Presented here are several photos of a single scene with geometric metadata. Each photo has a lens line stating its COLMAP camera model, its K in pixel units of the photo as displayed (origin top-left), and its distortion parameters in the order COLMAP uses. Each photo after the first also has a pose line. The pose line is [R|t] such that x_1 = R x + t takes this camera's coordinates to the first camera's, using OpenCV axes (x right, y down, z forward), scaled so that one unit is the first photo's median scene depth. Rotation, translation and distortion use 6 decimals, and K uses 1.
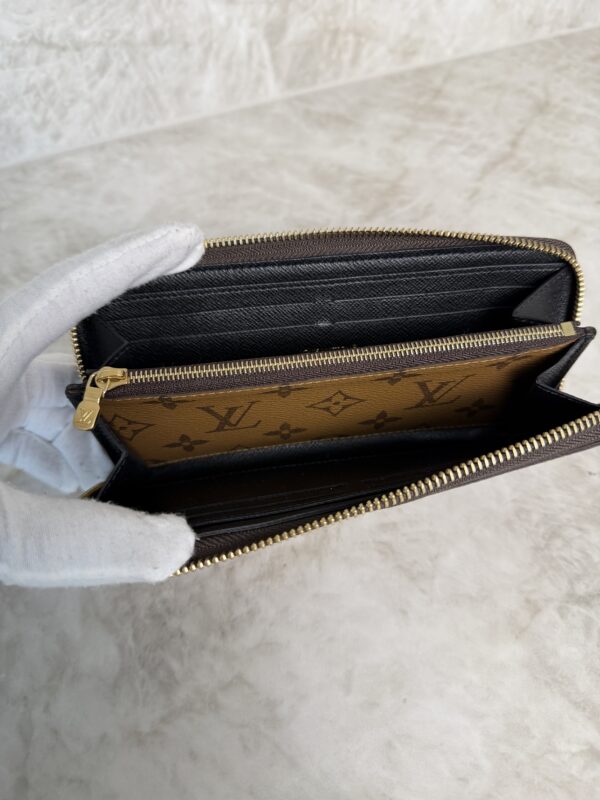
lens RADIAL K [[596.7, 0, 297.4], [0, 596.7, 399.9], [0, 0, 1]] dist [-0.031554, -0.010992]
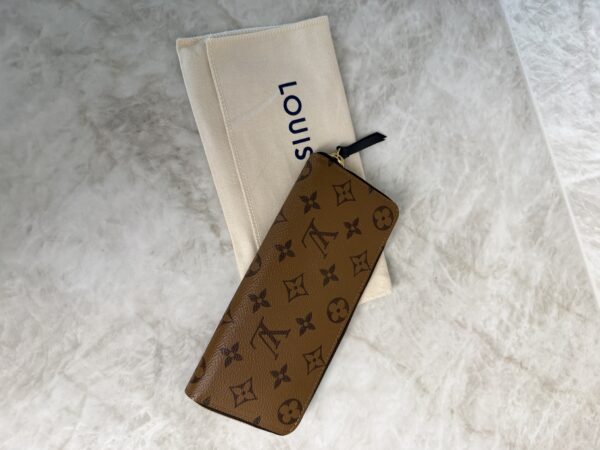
lens RADIAL K [[447.5, 0, 298.5], [0, 447.5, 224.5], [0, 0, 1]] dist [-0.031554, -0.010992]
pose [[0.000651, 0.999604, 0.028133, 0.048619], [-0.964587, -0.006793, 0.263678, -0.397255], [0.263764, -0.027309, 0.964200, -0.177417]]
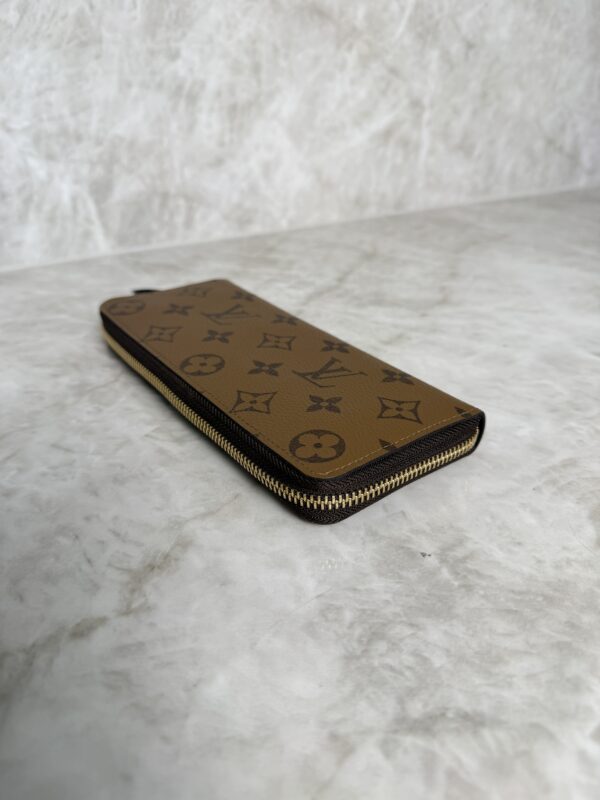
lens RADIAL K [[596.7, 0, 304.4], [0, 596.7, 399.2], [0, 0, 1]] dist [-0.031554, -0.010992]
pose [[0.988784, -0.040121, 0.143864, 0.261511], [0.091903, 0.922732, -0.374325, 0.221981], [-0.117730, 0.383348, 0.916070, 0.271729]]
